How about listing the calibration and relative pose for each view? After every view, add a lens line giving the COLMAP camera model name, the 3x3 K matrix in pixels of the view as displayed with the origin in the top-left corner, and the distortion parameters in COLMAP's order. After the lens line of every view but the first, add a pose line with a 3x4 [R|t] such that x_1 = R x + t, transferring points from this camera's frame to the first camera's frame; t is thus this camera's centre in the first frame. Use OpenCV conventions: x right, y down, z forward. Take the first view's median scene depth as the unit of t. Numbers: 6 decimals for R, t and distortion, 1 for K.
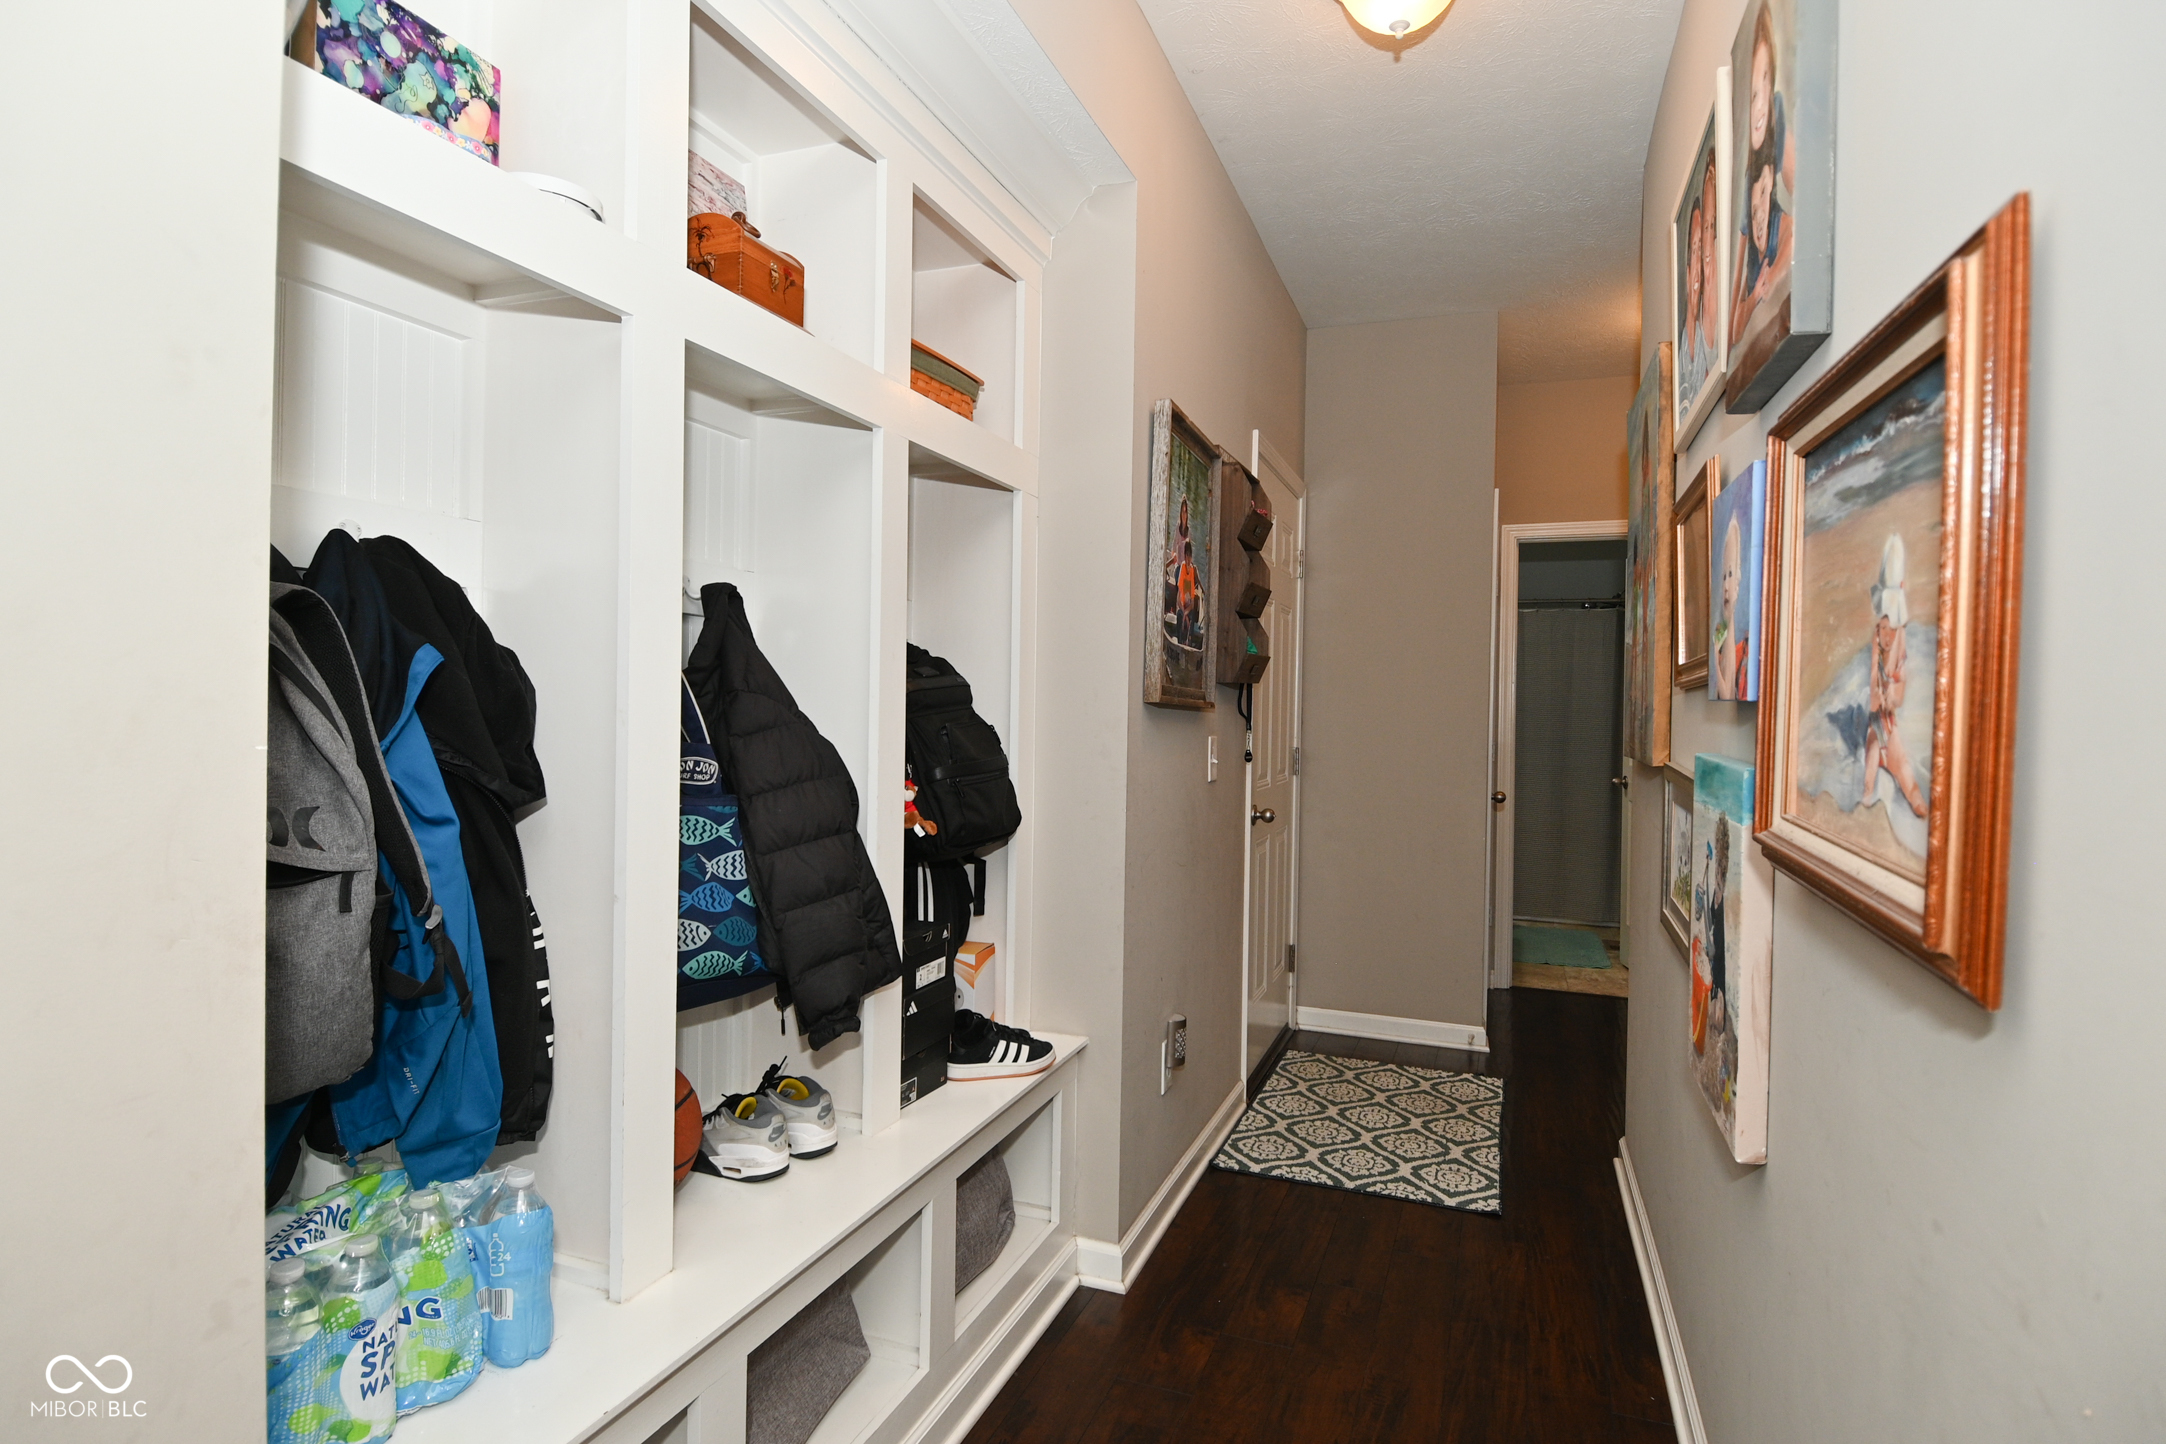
lens RADIAL K [[1143.2, 0, 1085.2], [0, 1143.2, 705.3], [0, 0, 1]] dist [0.023863, -0.032383]
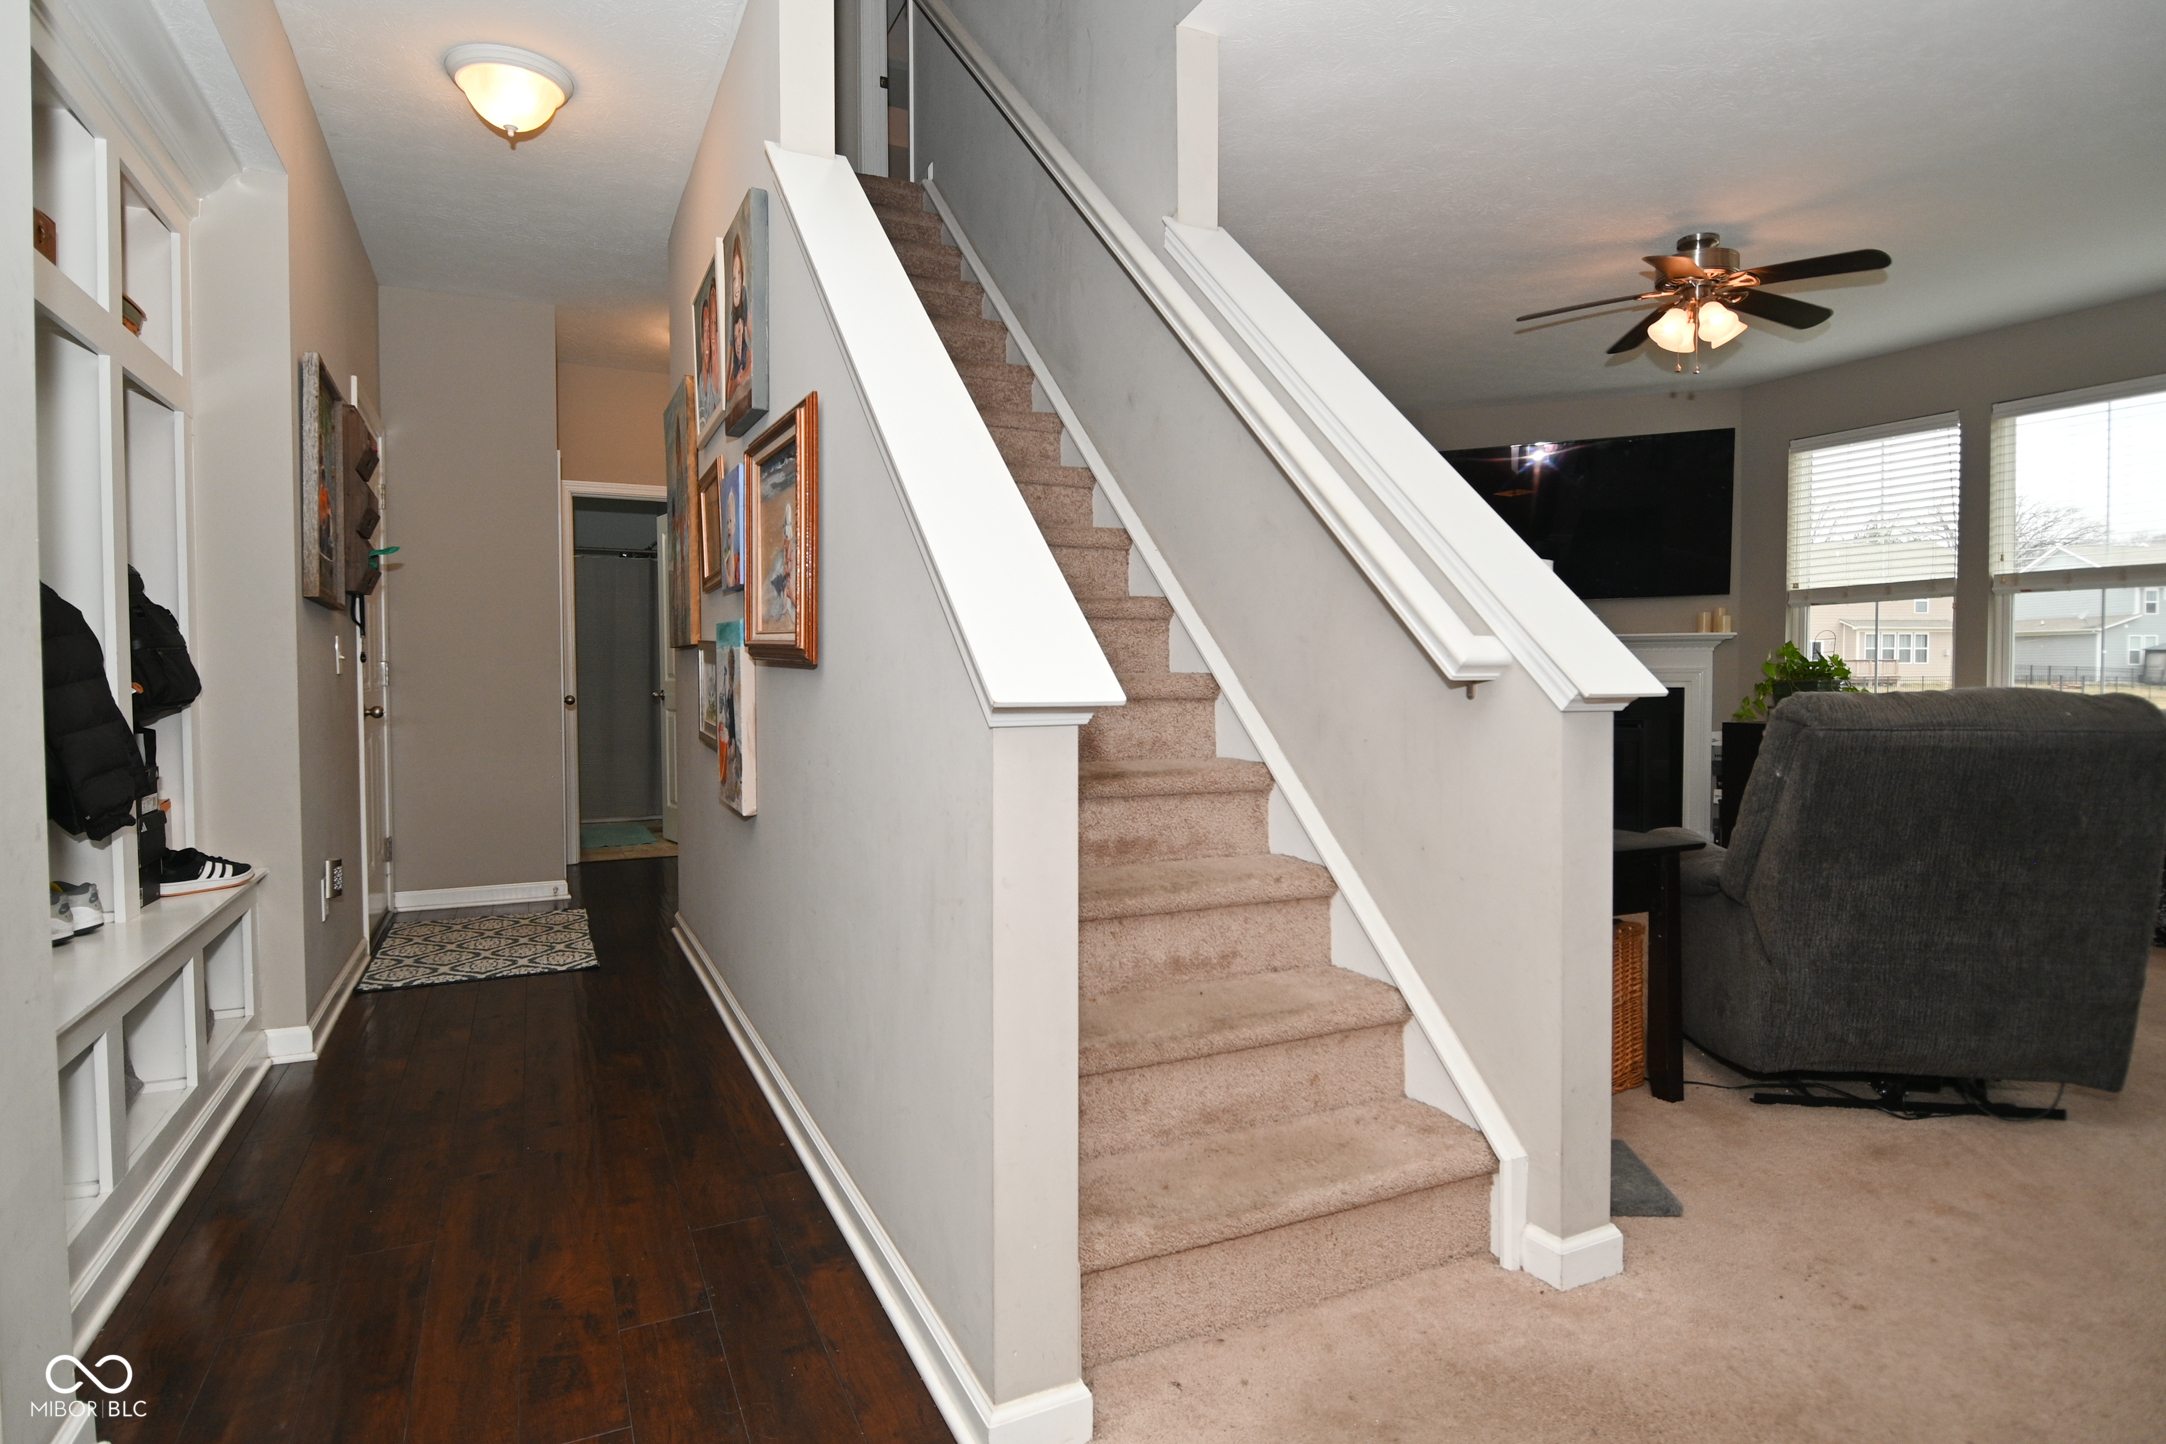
lens RADIAL K [[1148.2, 0, 1083.0], [0, 1148.2, 722.0], [0, 0, 1]] dist [0.019812, -0.031053]
pose [[0.694553, -0.049398, 0.717744, -0.300796], [0.015416, 0.998433, 0.053797, 0.089711], [-0.719276, -0.026300, 0.694226, -0.541941]]
